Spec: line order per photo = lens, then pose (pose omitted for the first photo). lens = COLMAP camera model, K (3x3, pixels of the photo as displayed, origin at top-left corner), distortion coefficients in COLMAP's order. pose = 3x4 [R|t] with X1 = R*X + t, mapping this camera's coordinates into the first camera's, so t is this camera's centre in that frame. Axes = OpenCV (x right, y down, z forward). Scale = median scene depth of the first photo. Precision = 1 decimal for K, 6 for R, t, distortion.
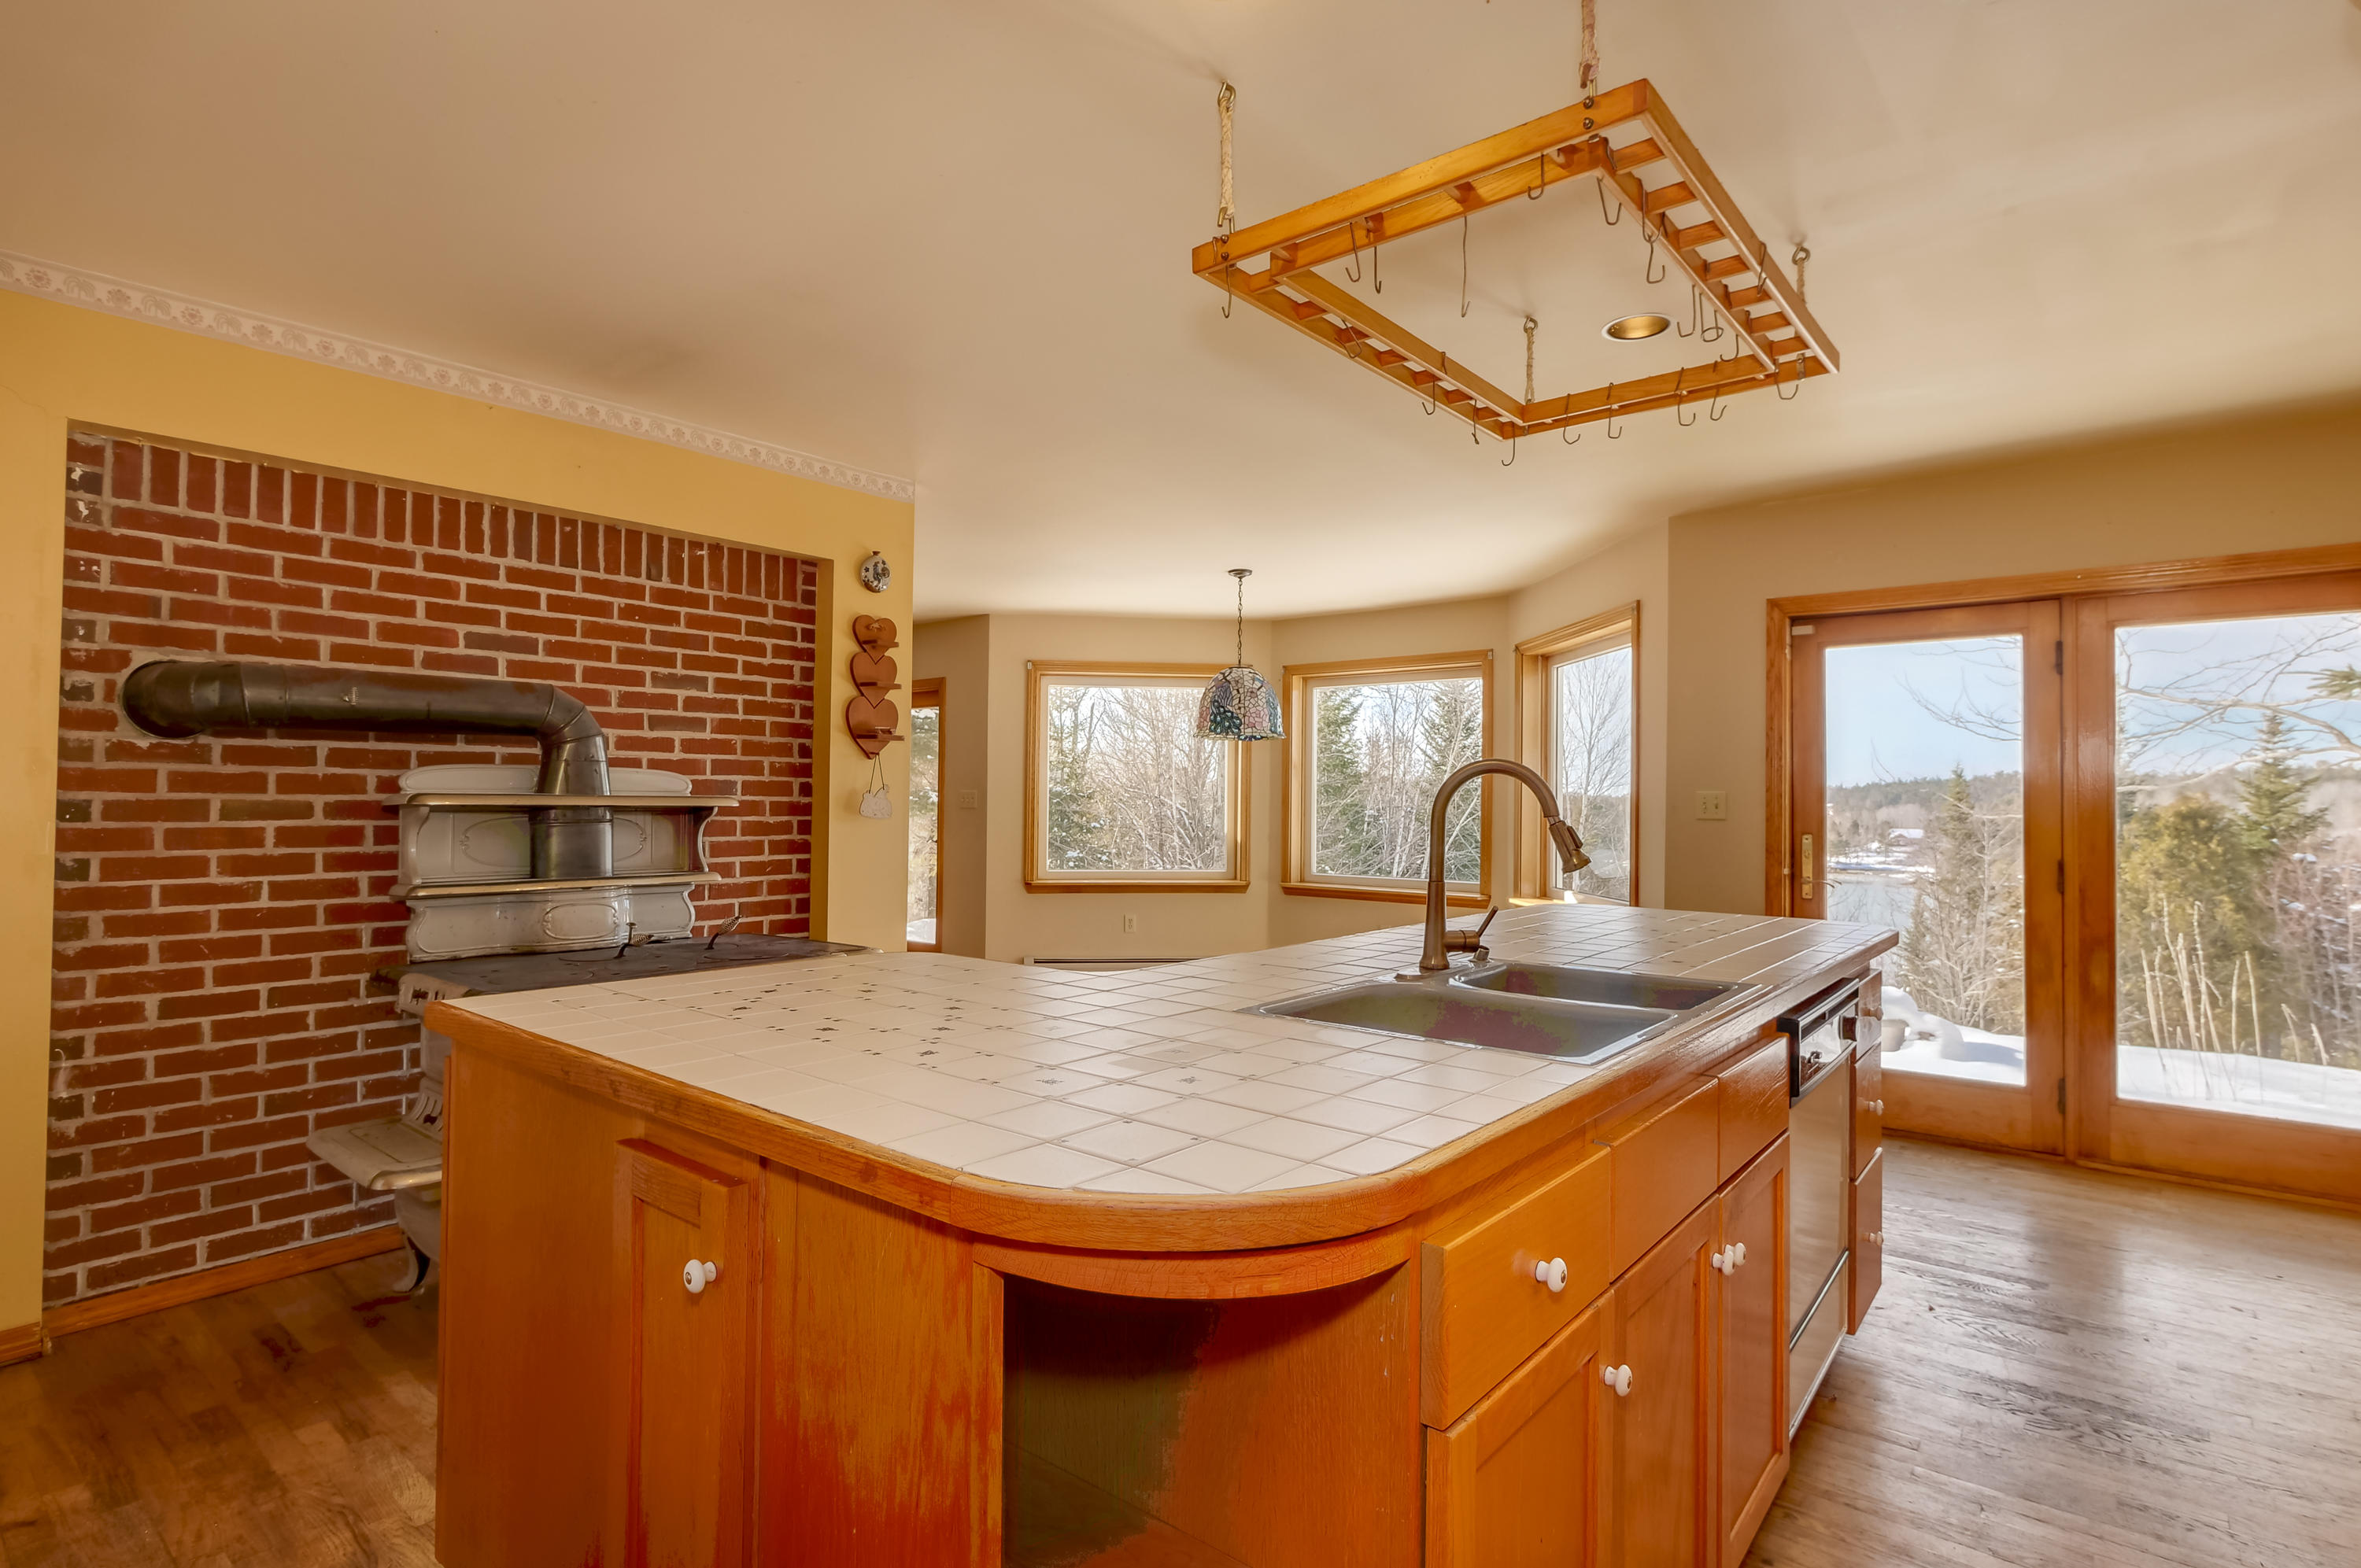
lens RADIAL K [[1165.1, 0, 1180.5], [0, 1165.1, 784.0], [0, 0, 1]] dist [-0.000953, 0.000121]
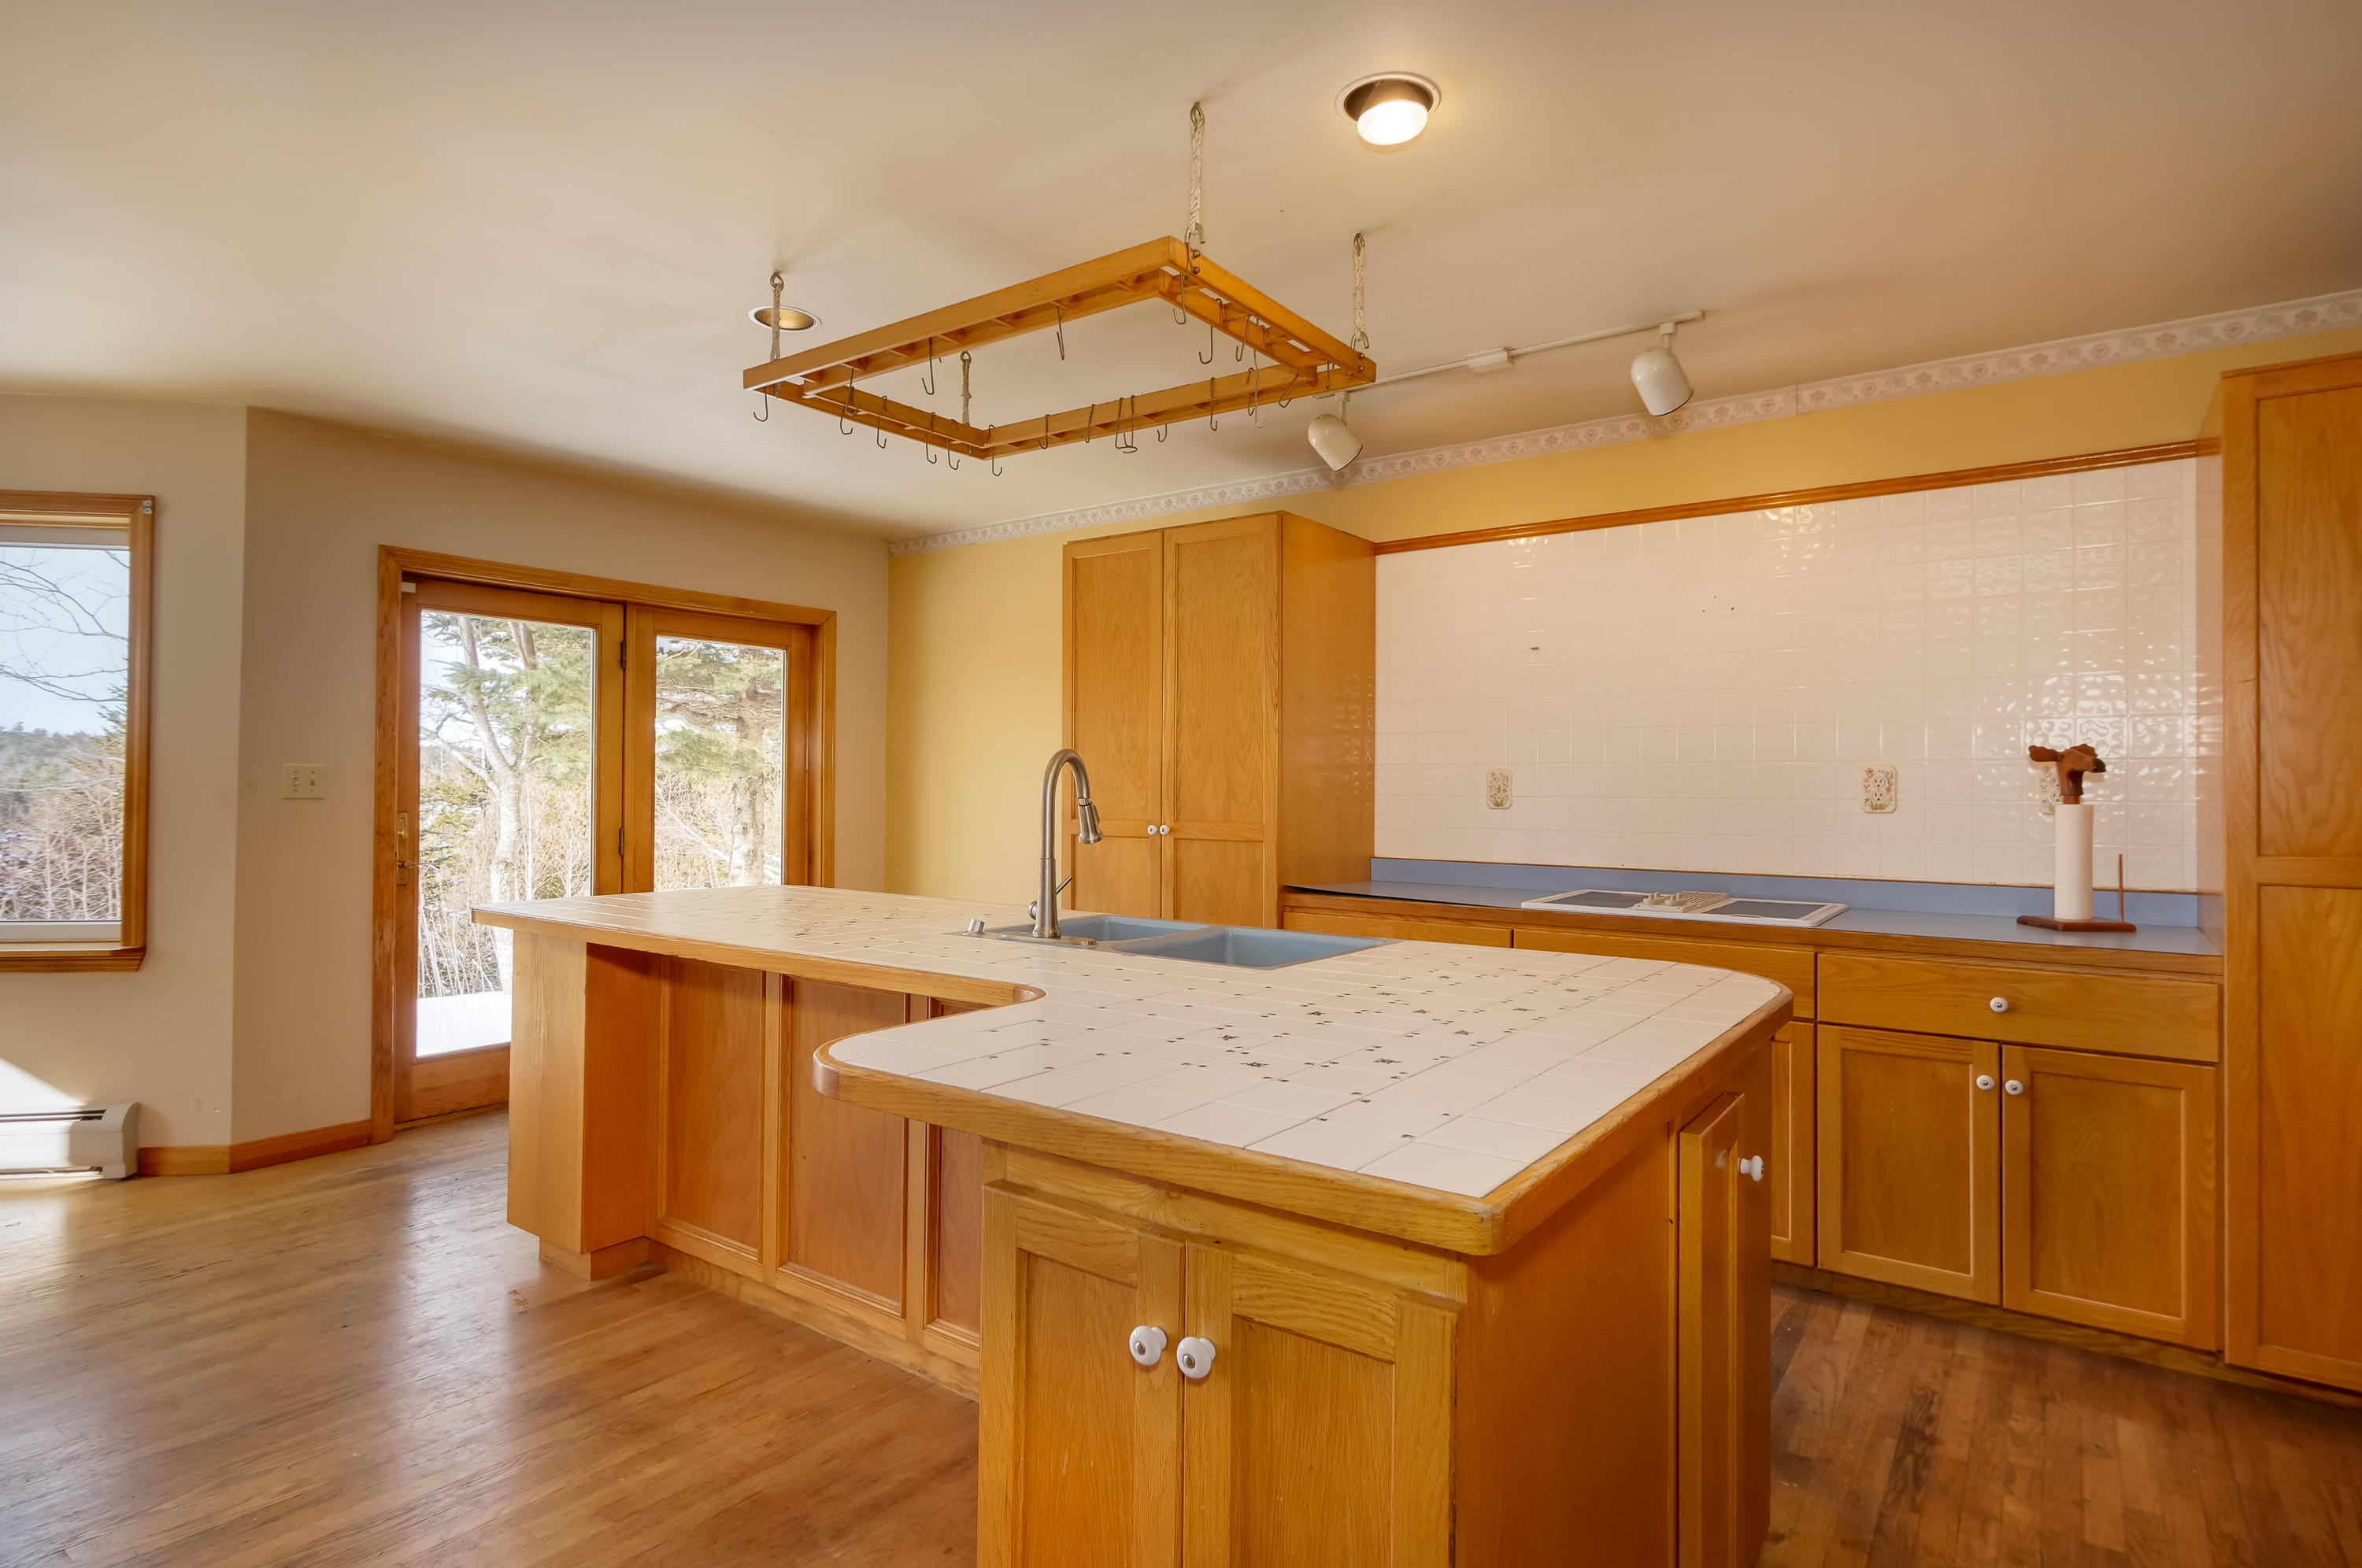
lens RADIAL K [[1205.2, 0, 1194.3], [0, 1205.2, 772.4], [0, 0, 1]] dist [0.000060, -0.000164]
pose [[-0.066429, 0.003079, 0.997786, -0.490495], [-0.024003, 0.999701, -0.004683, 0.001471], [-0.997502, -0.024261, -0.066335, 0.502429]]
